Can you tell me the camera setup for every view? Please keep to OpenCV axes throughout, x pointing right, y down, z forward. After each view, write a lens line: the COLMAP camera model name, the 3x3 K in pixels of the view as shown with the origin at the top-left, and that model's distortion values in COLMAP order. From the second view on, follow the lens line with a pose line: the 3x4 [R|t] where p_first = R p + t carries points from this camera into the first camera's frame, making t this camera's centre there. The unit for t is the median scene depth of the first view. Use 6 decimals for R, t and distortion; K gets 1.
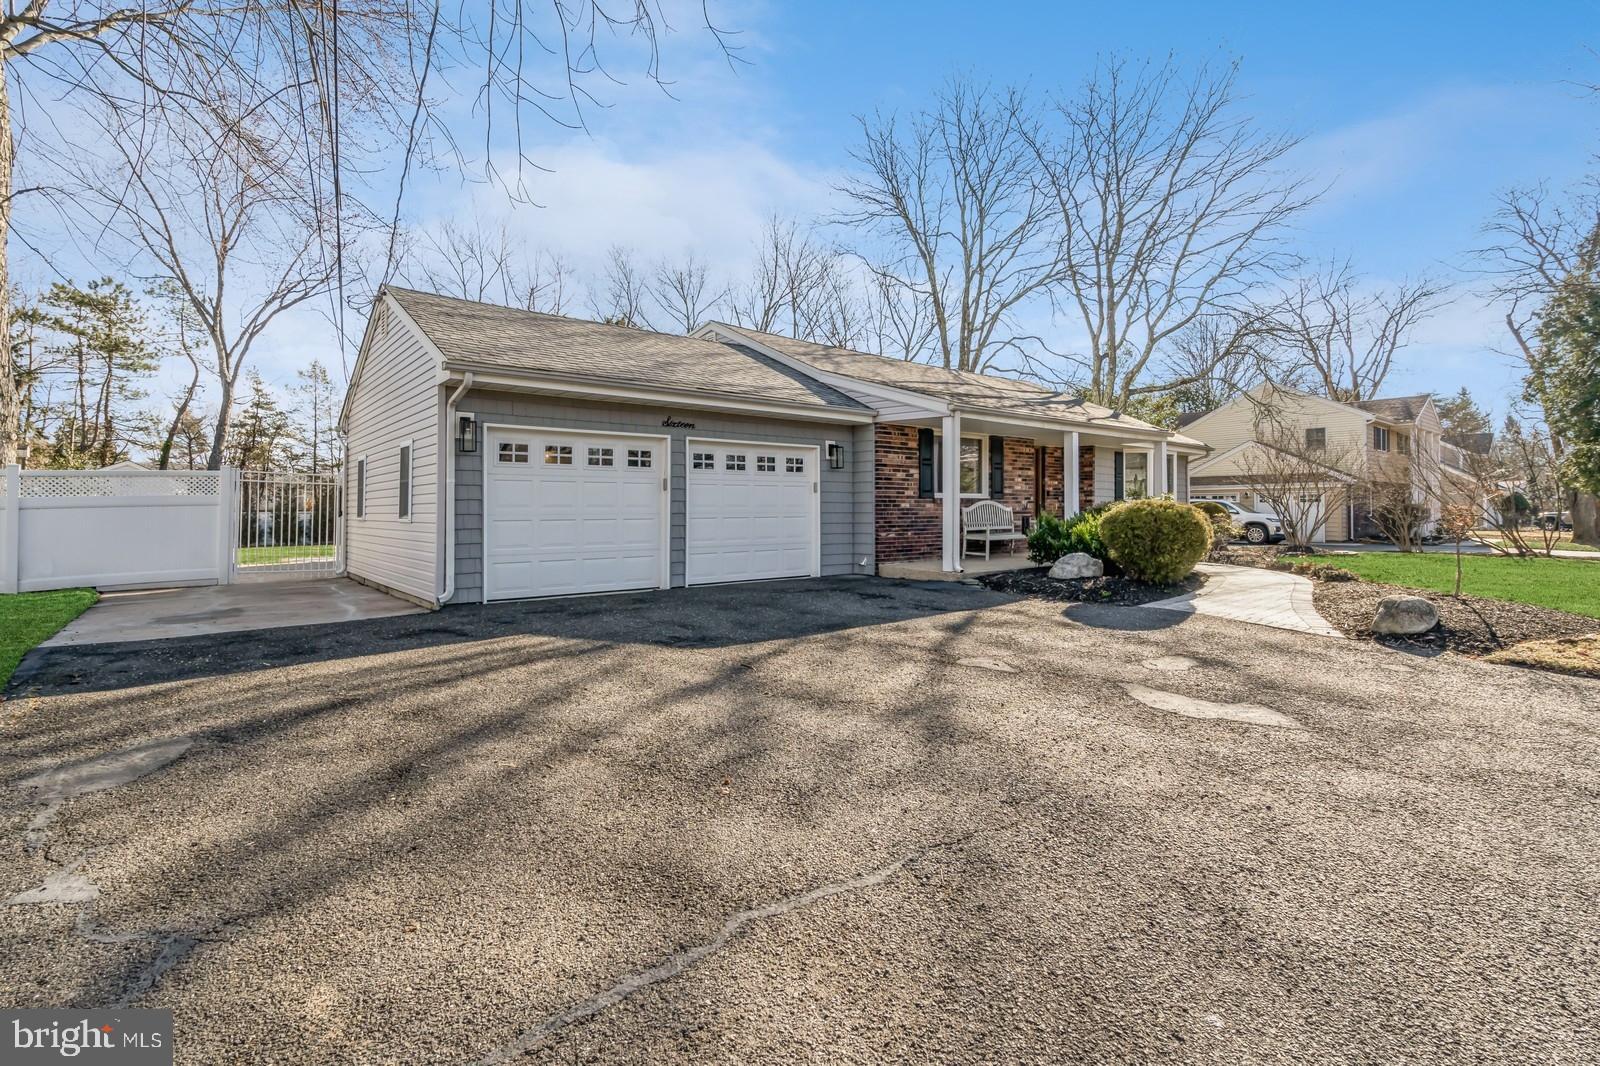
lens RADIAL K [[717.2, 0, 796.9], [0, 717.2, 492.6], [0, 0, 1]] dist [-0.004106, 0.002328]
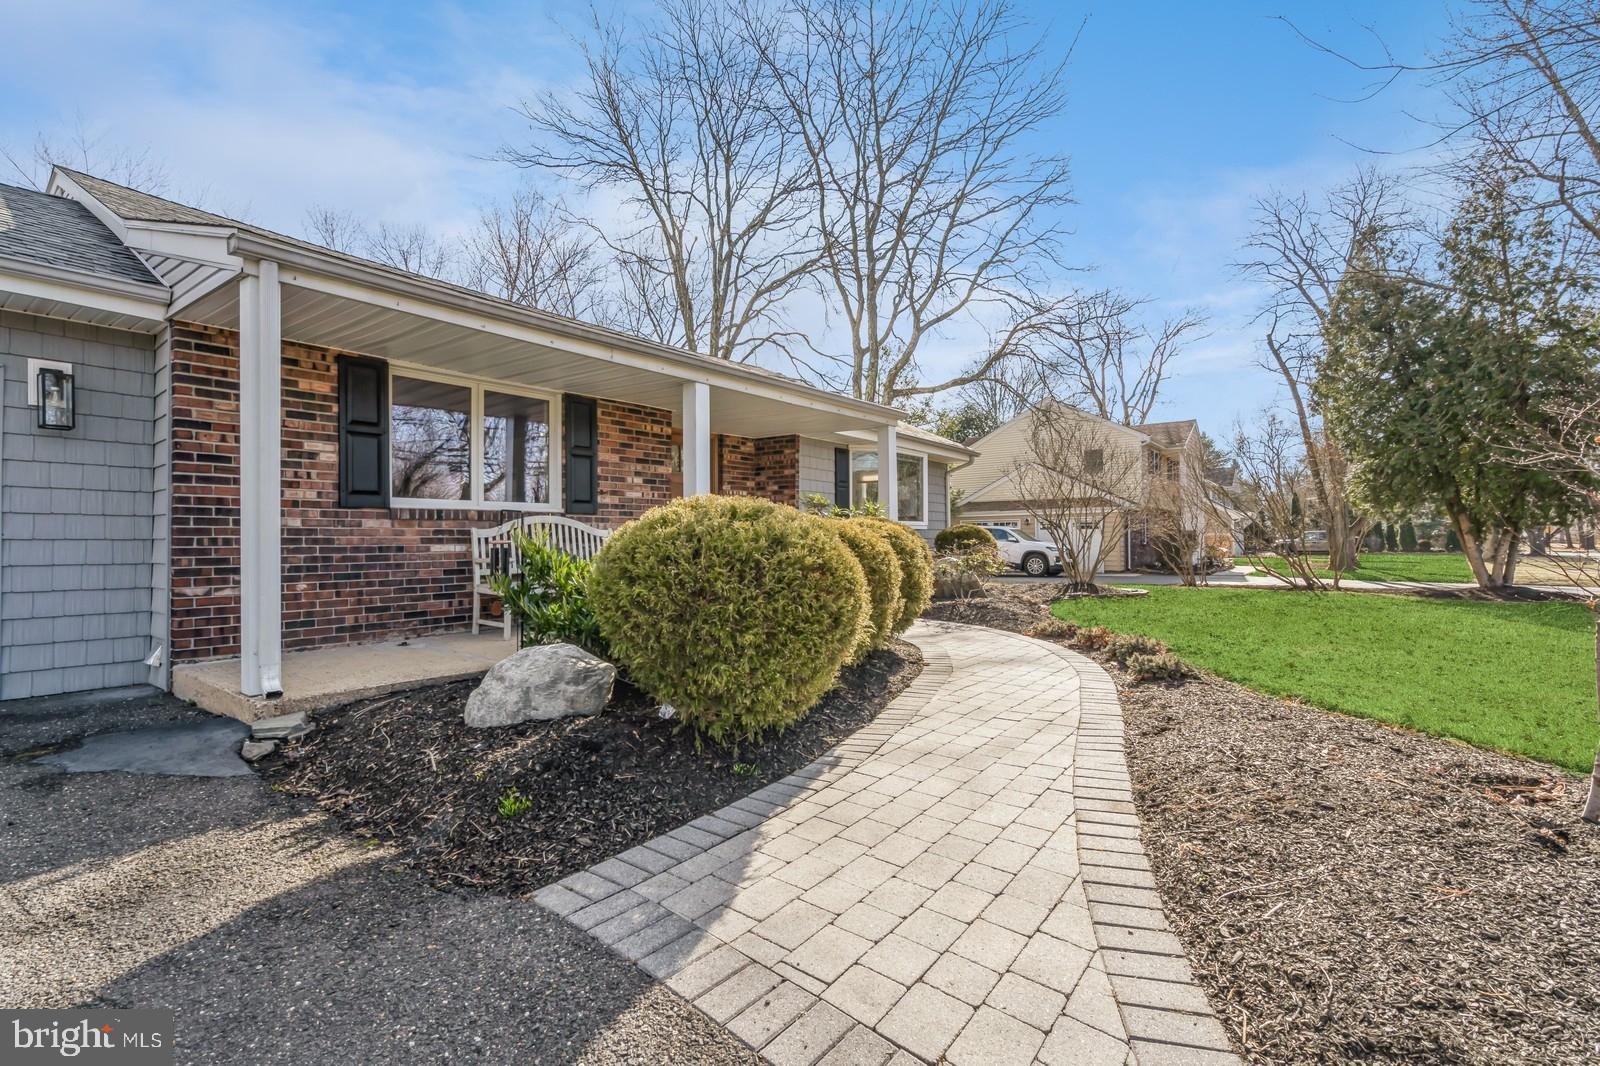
lens RADIAL K [[717.2, 0, 785.9], [0, 717.2, 527.2], [0, 0, 1]] dist [-0.004106, 0.002328]
pose [[0.974486, -0.002906, 0.224428, 0.171616], [0.002565, 0.999995, 0.001813, 0.010119], [-0.224432, -0.001191, 0.974489, 0.249354]]
